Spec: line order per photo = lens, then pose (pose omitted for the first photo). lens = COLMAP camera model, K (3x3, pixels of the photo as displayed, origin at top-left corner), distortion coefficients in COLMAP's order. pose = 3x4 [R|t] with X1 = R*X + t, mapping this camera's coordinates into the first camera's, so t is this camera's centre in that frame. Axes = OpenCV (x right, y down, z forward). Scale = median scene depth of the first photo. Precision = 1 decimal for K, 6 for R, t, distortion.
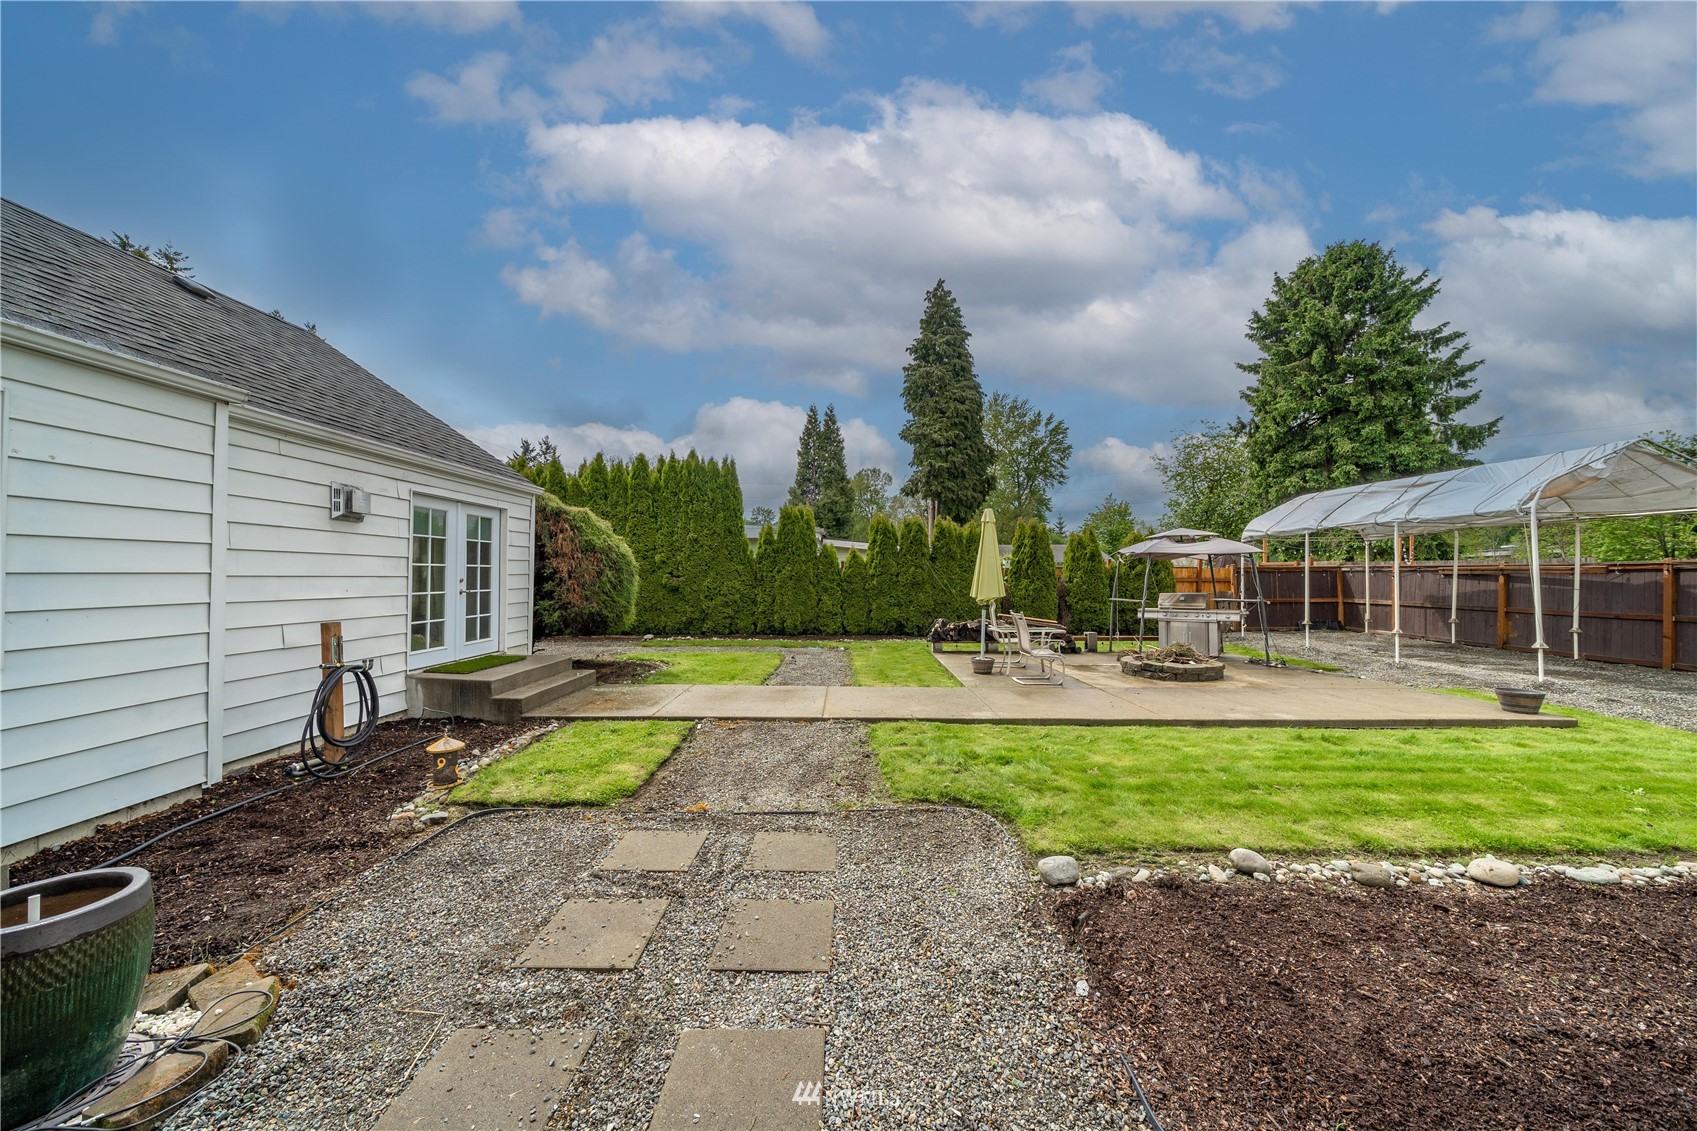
lens RADIAL K [[581.0, 0, 848.5], [0, 581.0, 565.5], [0, 0, 1]] dist [-0.000376, -0.000084]
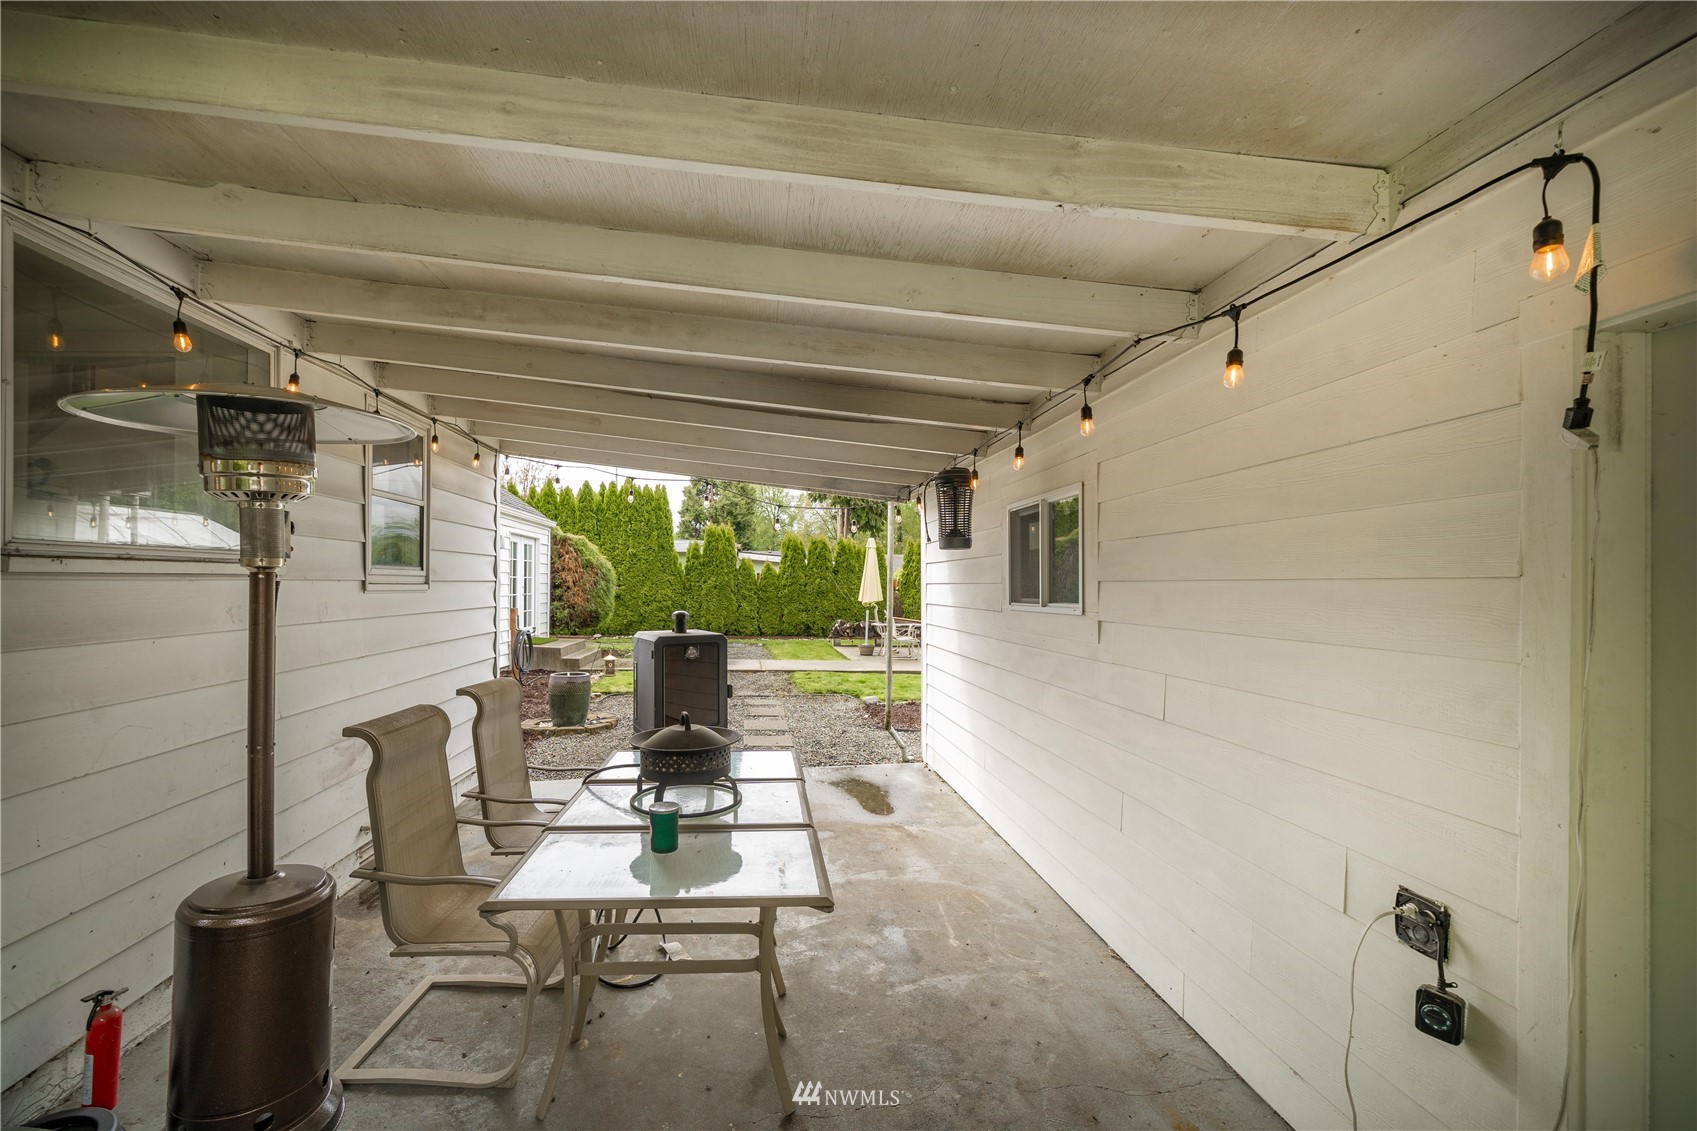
lens RADIAL K [[682.8, 0, 847.7], [0, 682.8, 585.4], [0, 0, 1]] dist [0.000141, 0.000000]
pose [[0.989025, 0.003665, 0.147706, -0.037652], [-0.006062, 0.999857, 0.015779, -0.005713], [-0.147627, -0.016501, 0.988905, -0.406390]]
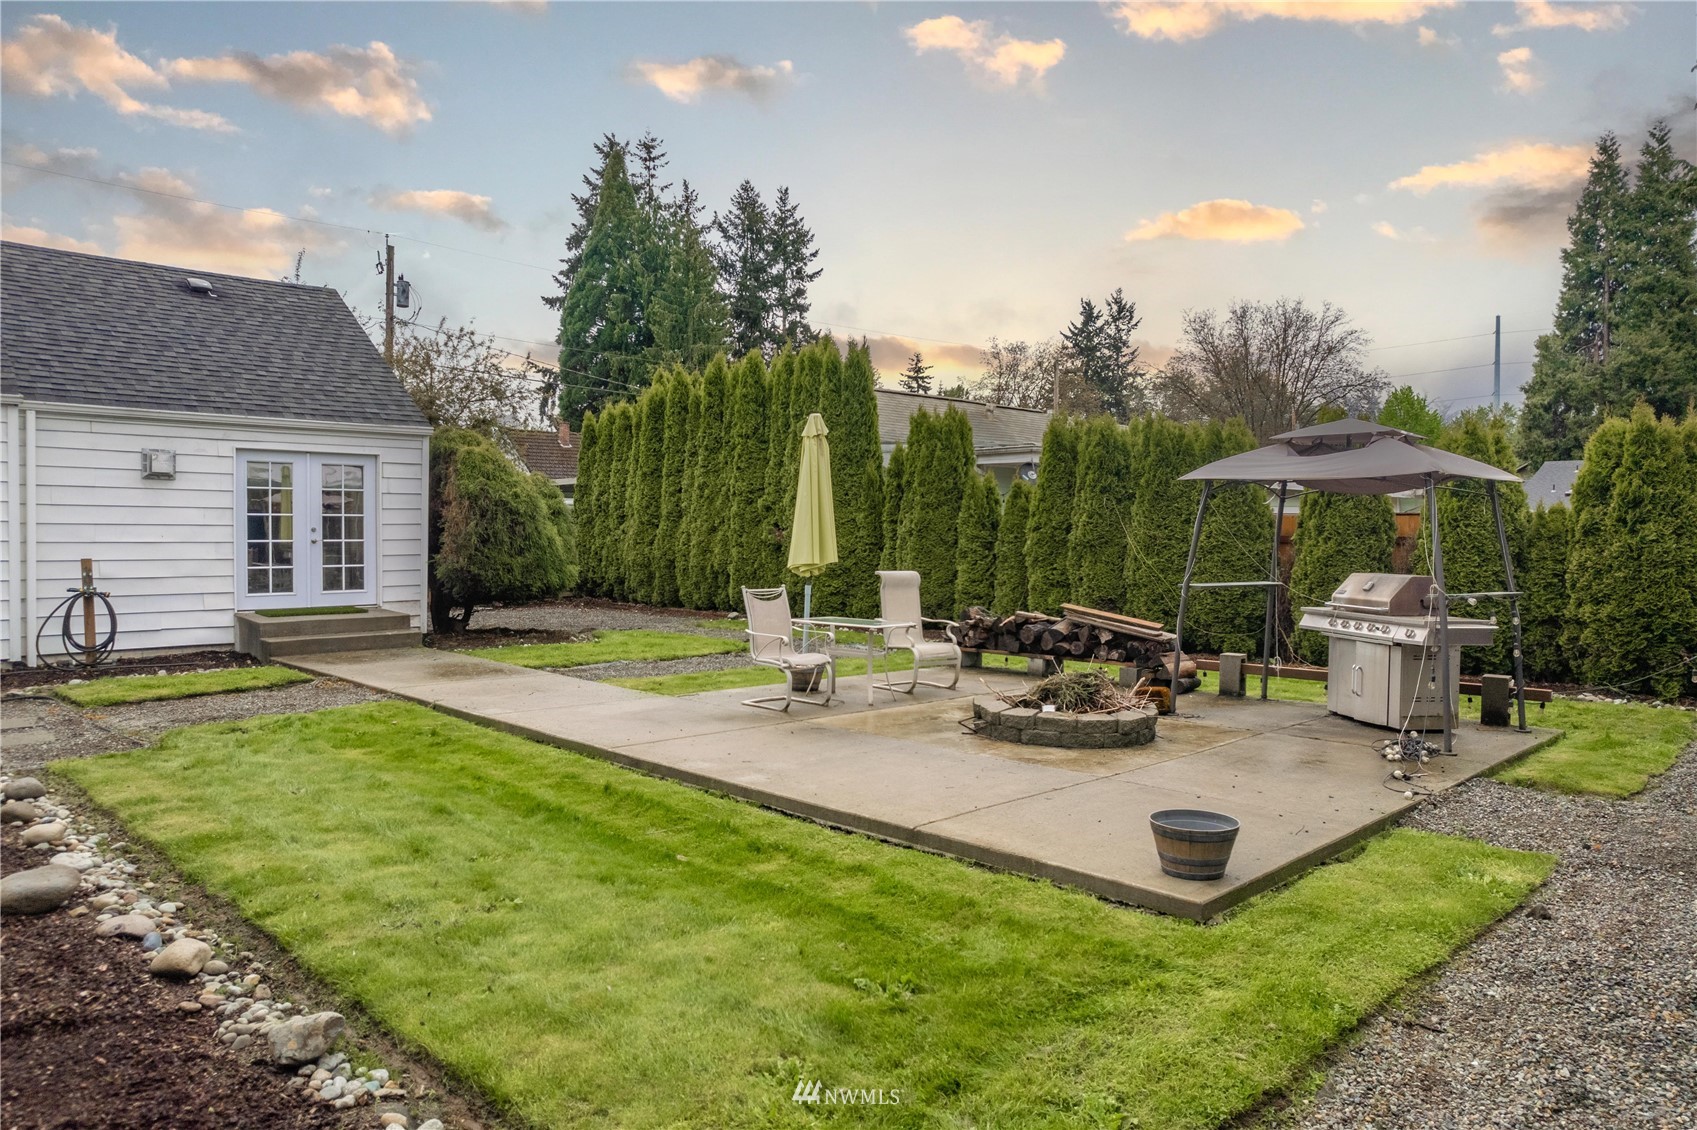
lens RADIAL K [[1121.6, 0, 848.5], [0, 1121.6, 565.0], [0, 0, 1]] dist [-0.073012, 0.067875]
pose [[0.721823, 0.027160, -0.691545, 0.604775], [0.004896, 0.999004, 0.044345, 0.002486], [0.692061, -0.035395, 0.720971, 0.110600]]
